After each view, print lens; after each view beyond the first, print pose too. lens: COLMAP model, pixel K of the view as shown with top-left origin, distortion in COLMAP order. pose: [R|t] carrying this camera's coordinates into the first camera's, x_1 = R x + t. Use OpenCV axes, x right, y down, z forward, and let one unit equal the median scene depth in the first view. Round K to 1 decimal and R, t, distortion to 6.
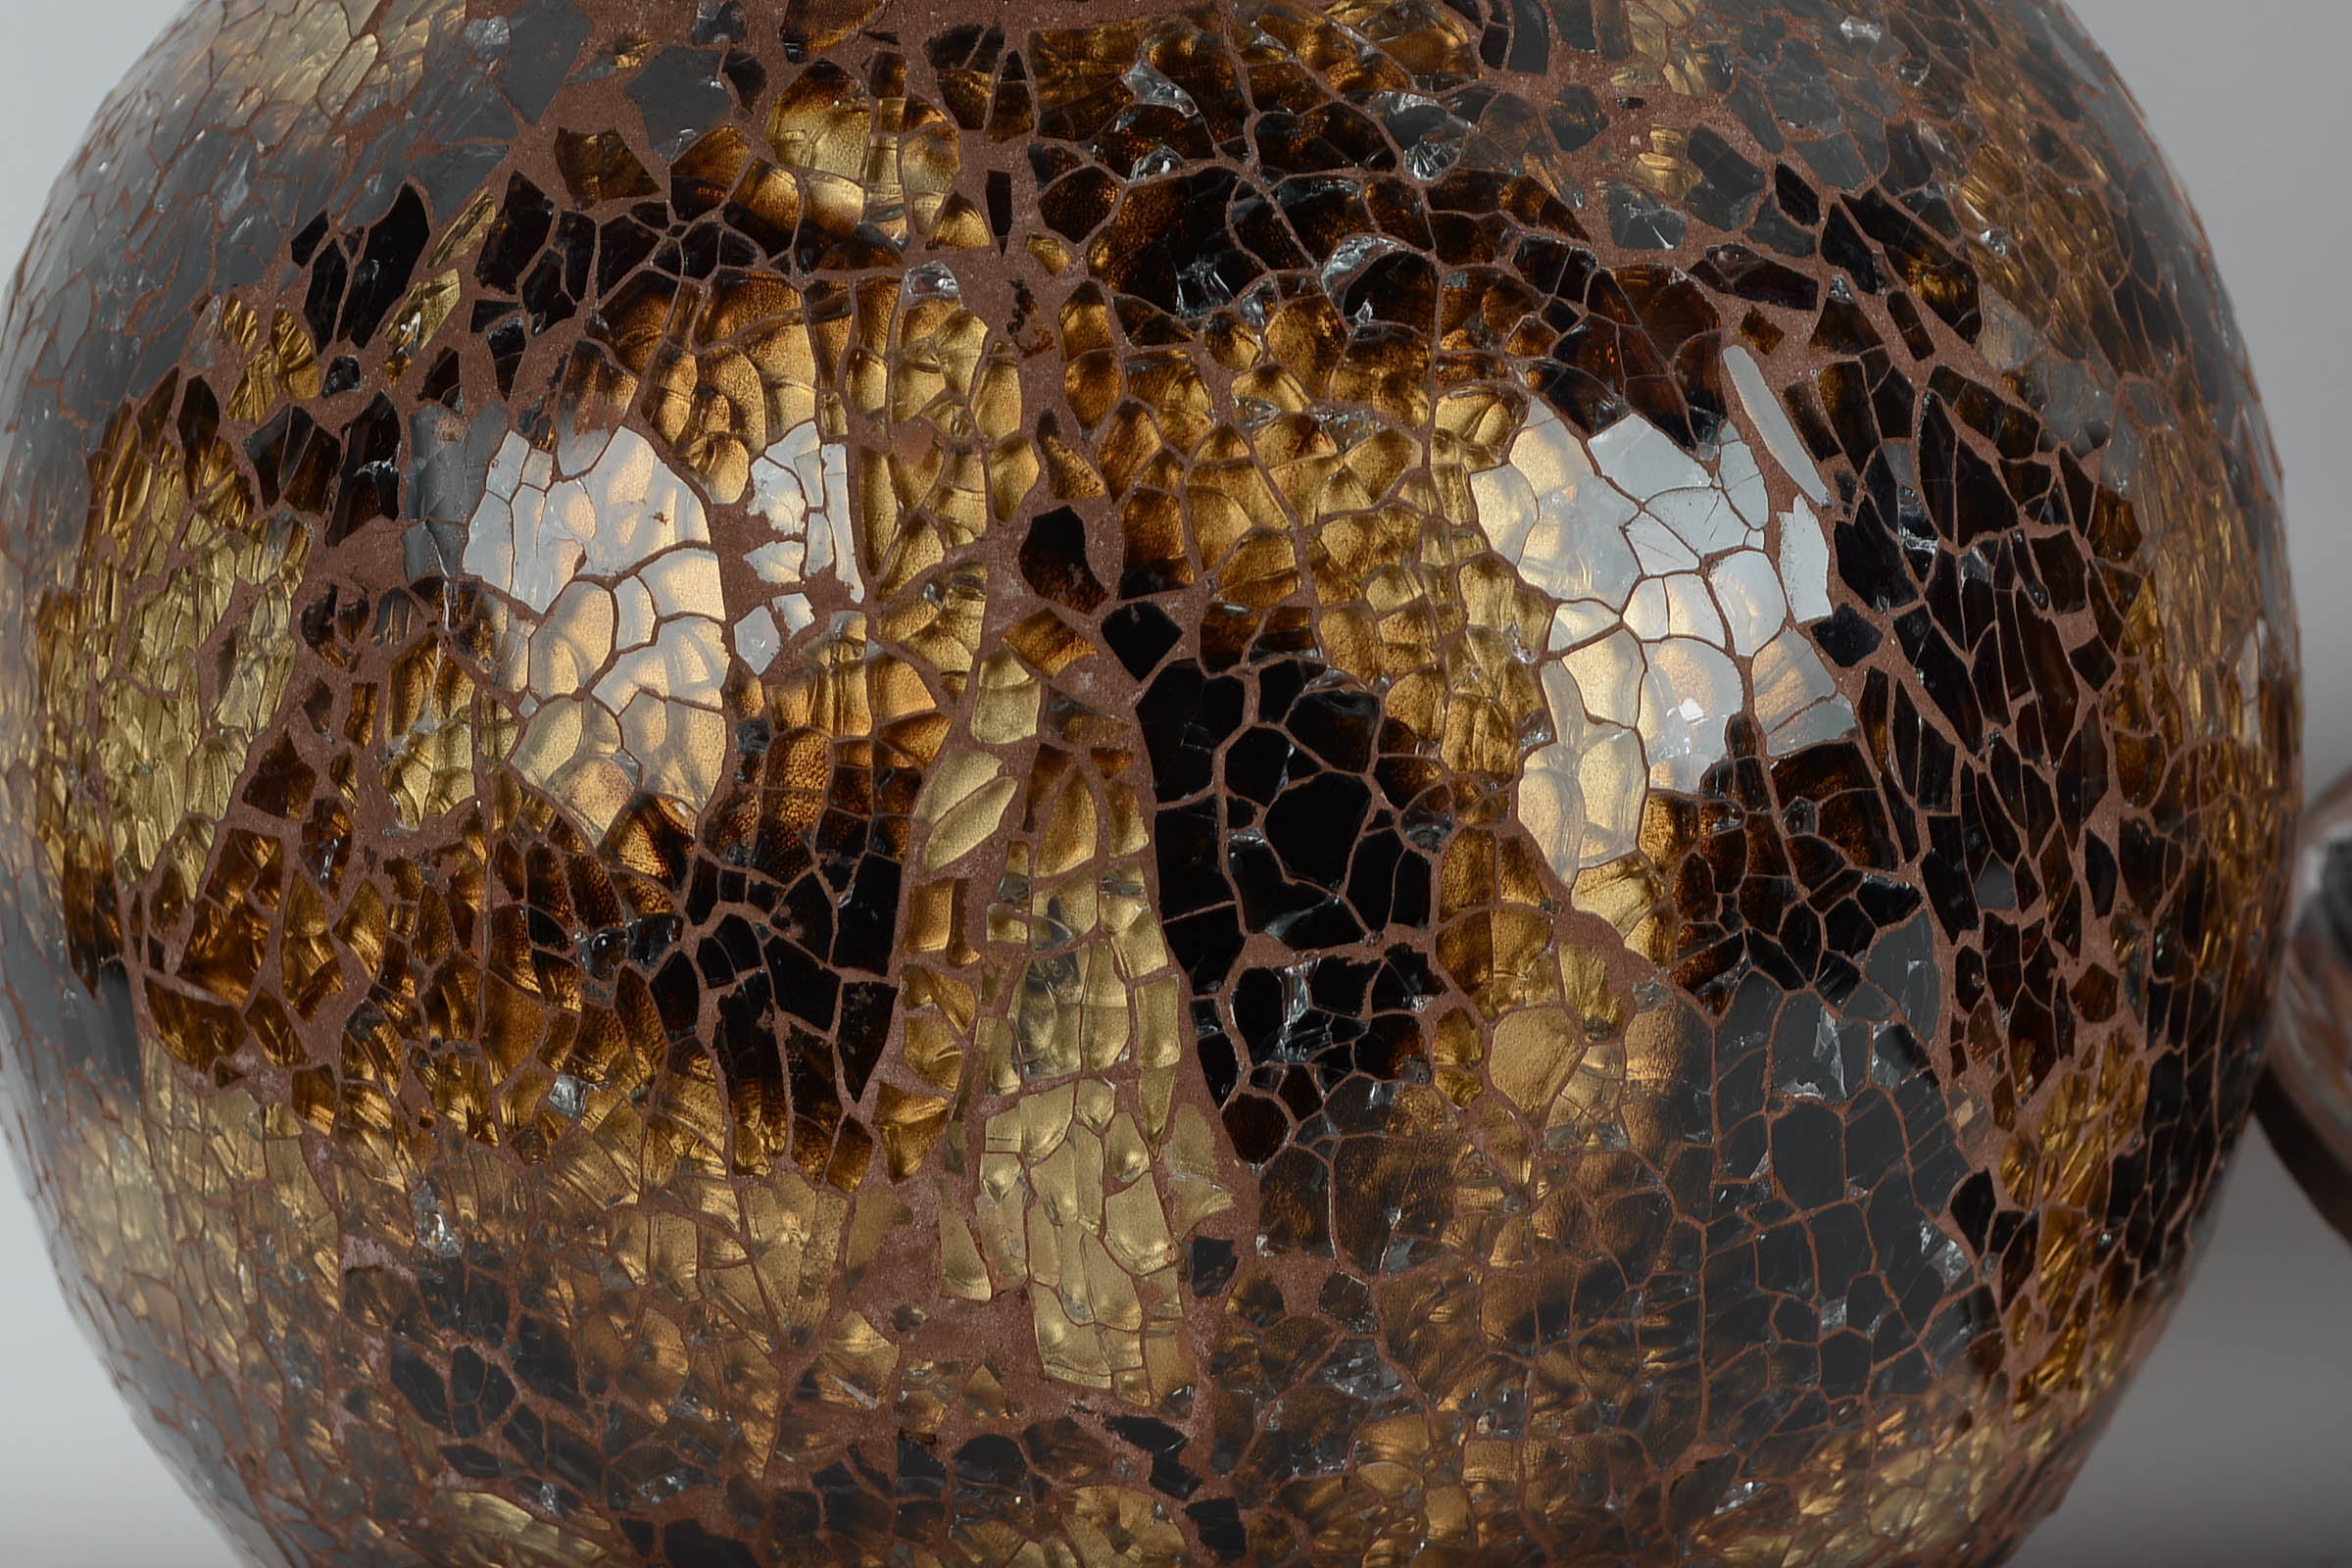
lens RADIAL K [[5232.6, 0, 1172.5], [0, 5232.6, 791.4], [0, 0, 1]] dist [0.086150, 0.000000]
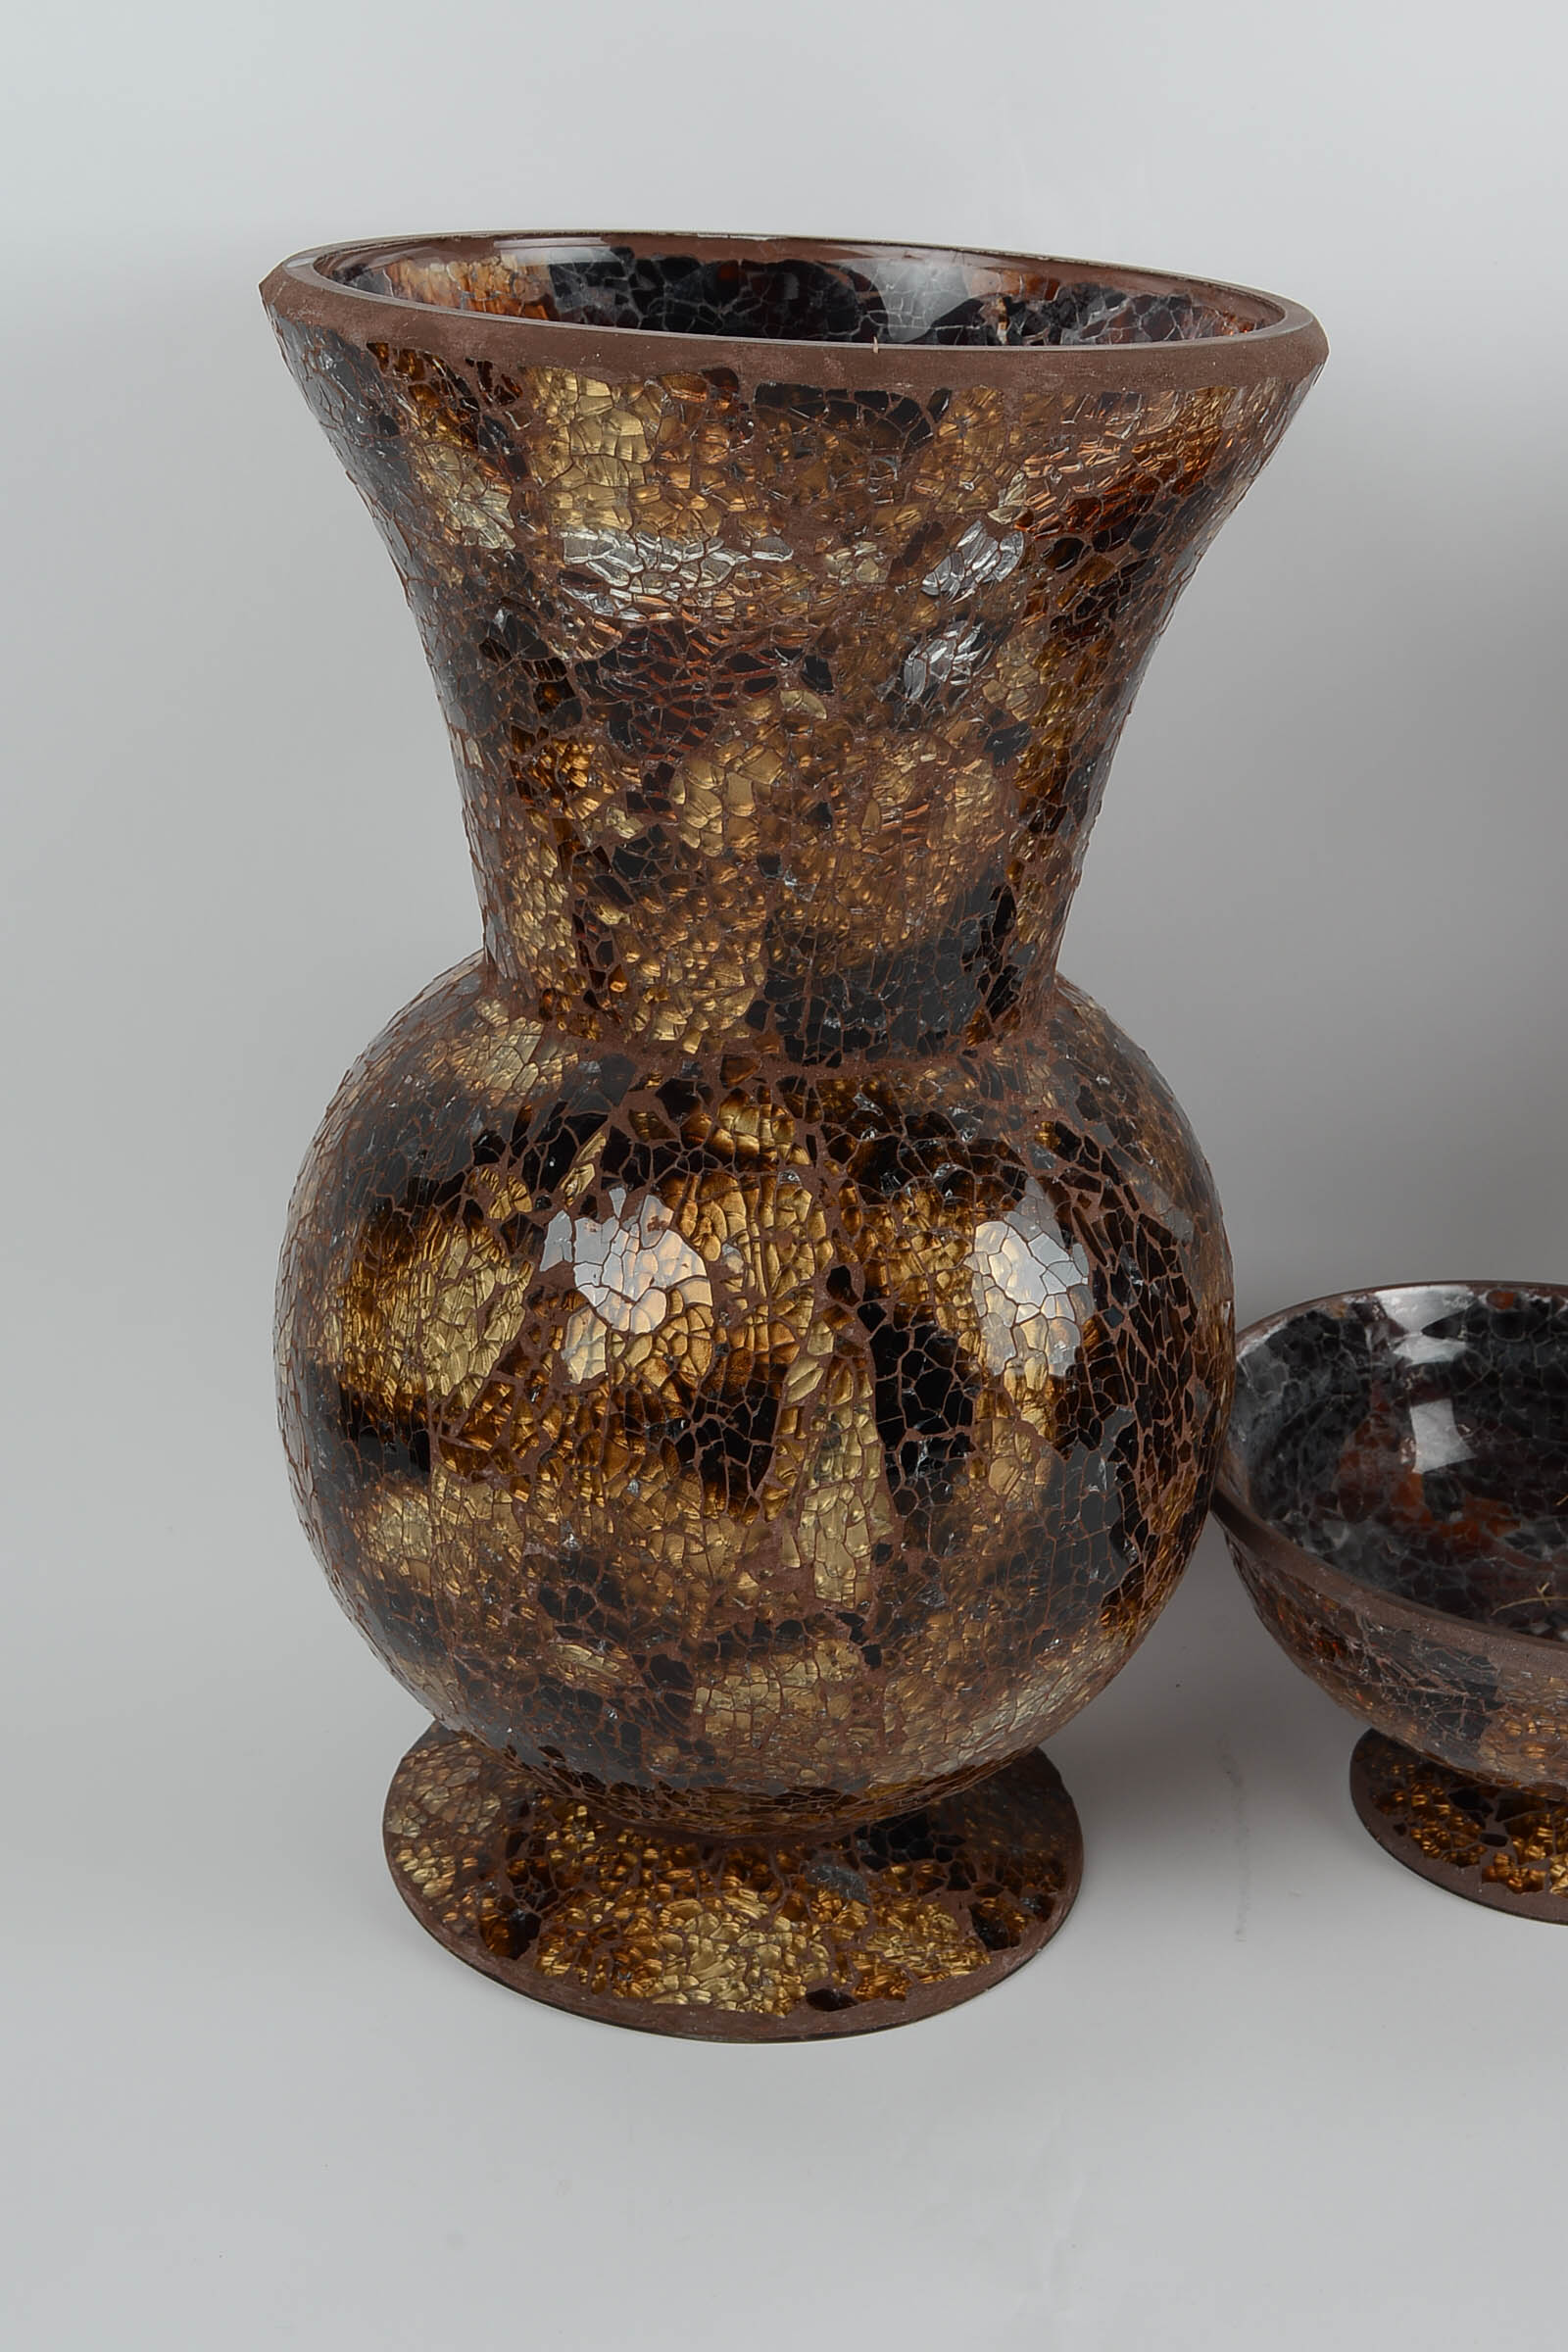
lens RADIAL K [[3147.0, 0, 786.9], [0, 3147.0, 1167.9], [0, 0, 1]] dist [-0.031450, 0.000000]
pose [[0.981575, 0.026220, 0.189270, -0.336261], [-0.018757, 0.998978, -0.041117, -0.036346], [-0.190155, 0.036809, 0.981064, -0.531279]]
